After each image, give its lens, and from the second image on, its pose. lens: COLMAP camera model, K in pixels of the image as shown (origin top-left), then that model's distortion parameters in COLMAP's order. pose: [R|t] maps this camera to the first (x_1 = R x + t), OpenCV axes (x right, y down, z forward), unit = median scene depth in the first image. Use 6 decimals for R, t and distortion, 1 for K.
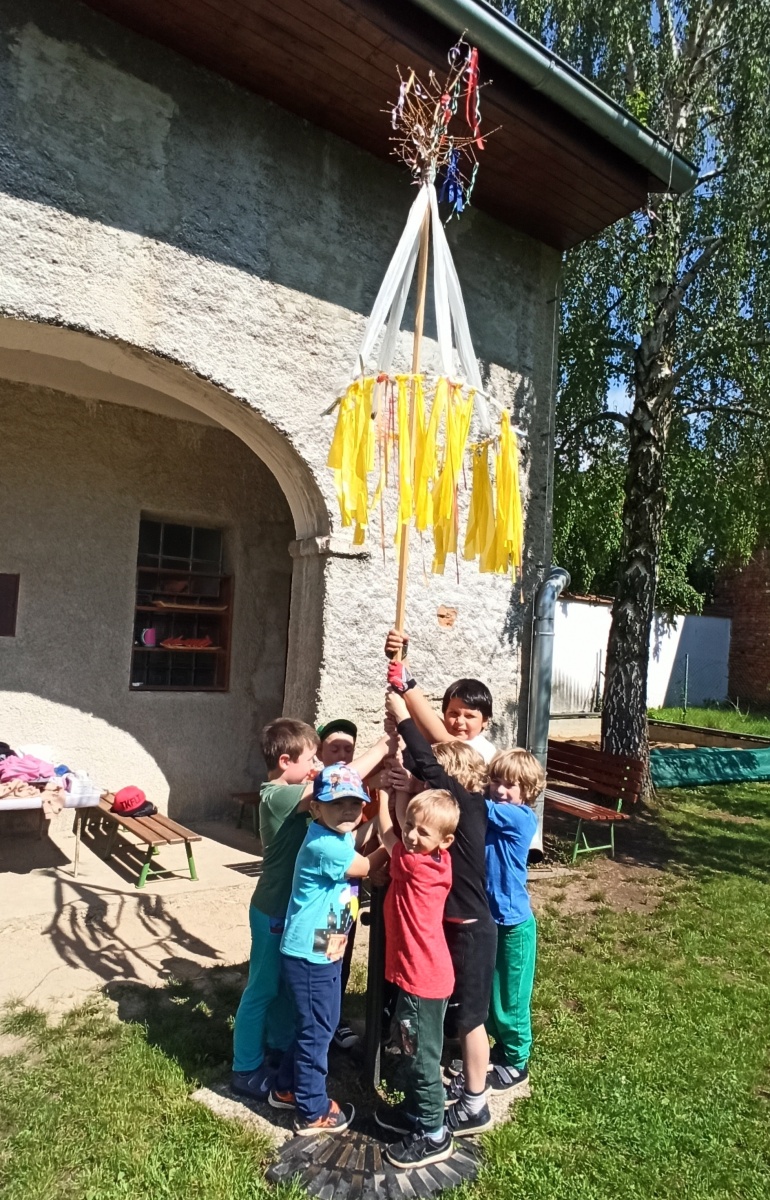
lens RADIAL K [[748.3, 0, 387.4], [0, 748.3, 604.6], [0, 0, 1]] dist [-0.059791, 0.044305]
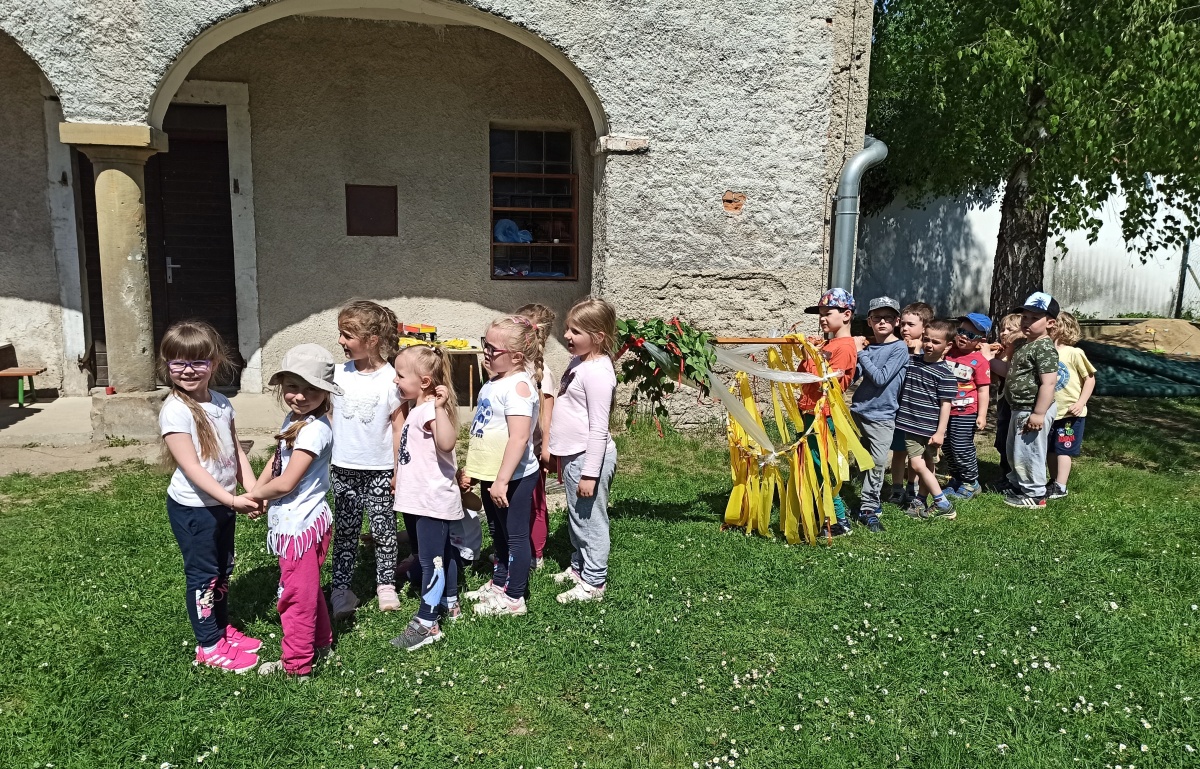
lens RADIAL K [[945.9, 0, 577.8], [0, 945.9, 408.1], [0, 0, 1]] dist [0.074089, -0.087436]
pose [[0.908434, 0.034264, -0.416621, 0.500836], [0.054629, 0.978357, 0.199581, 0.024069], [0.414443, -0.204065, 0.886902, -0.407696]]
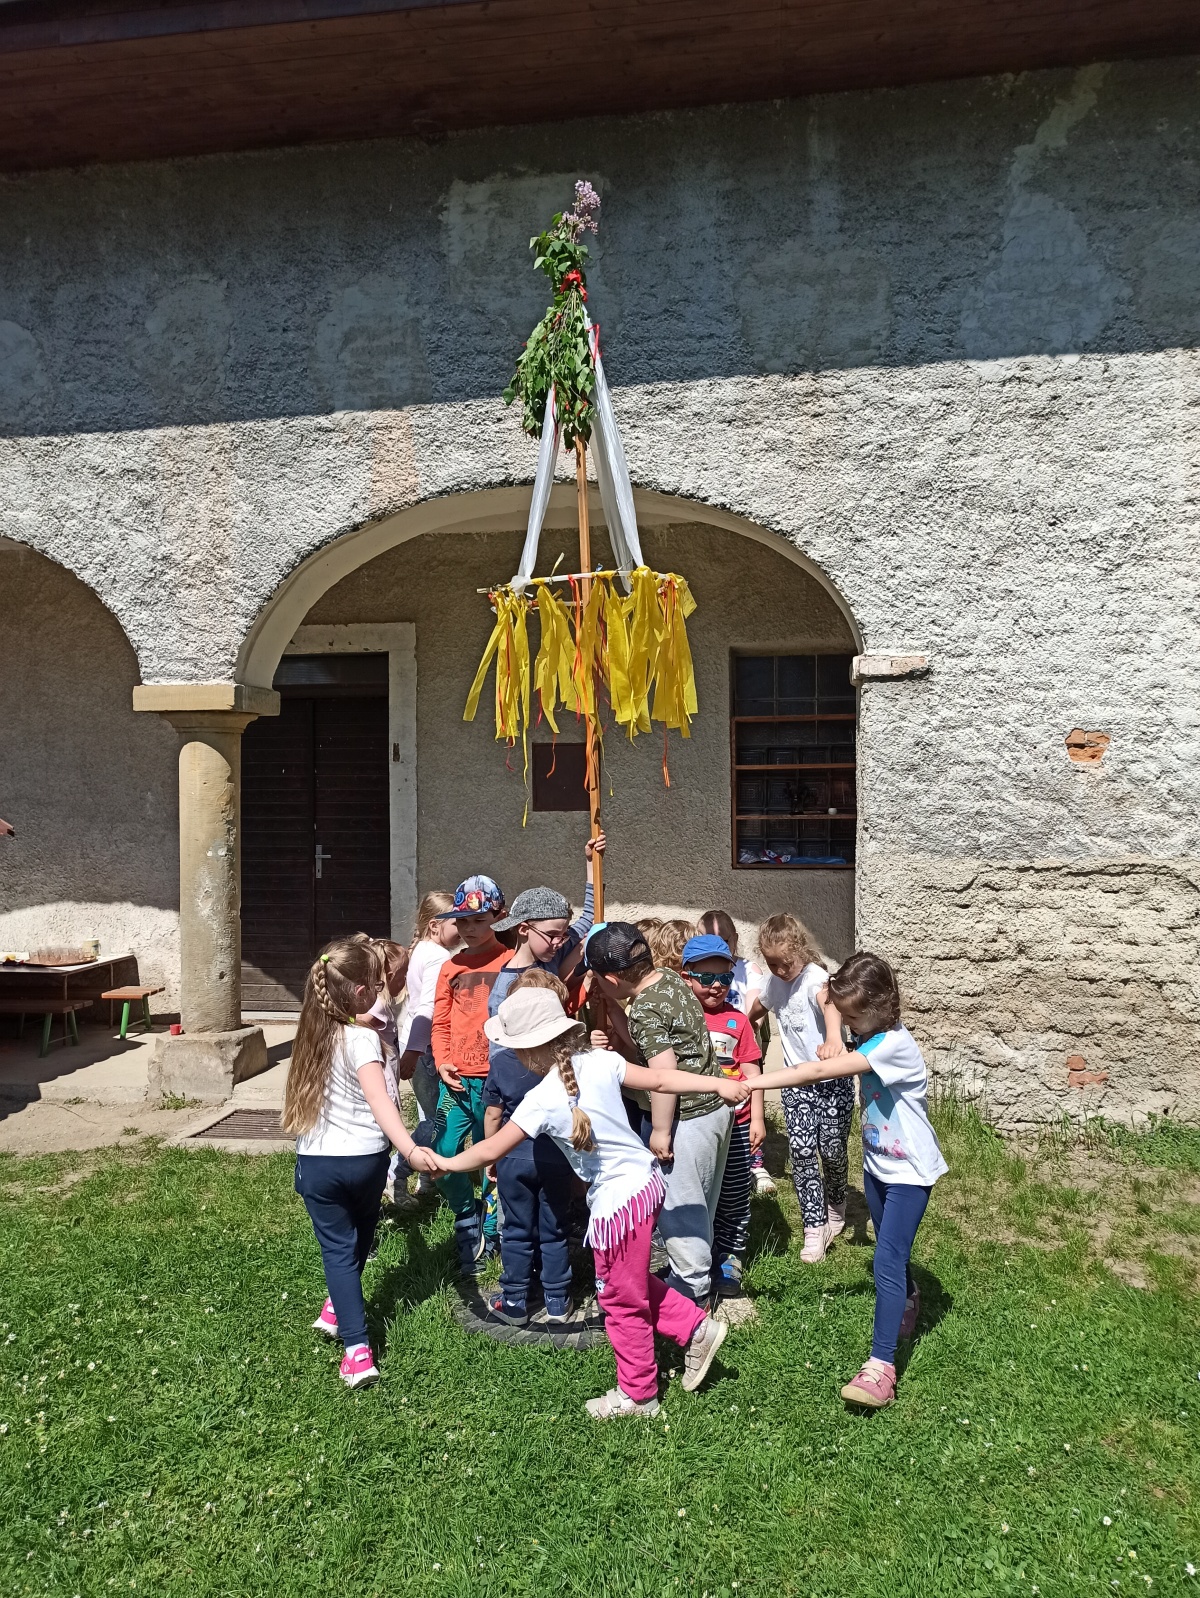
lens RADIAL K [[1174.0, 0, 600.0], [0, 1174.0, 799.0], [0, 0, 1]] dist [0.063905, -0.062570]
pose [[0.706972, -0.057203, -0.704924, 0.547863], [0.084802, 0.996389, 0.004193, 0.024052], [0.702139, -0.062743, 0.709270, -0.023665]]
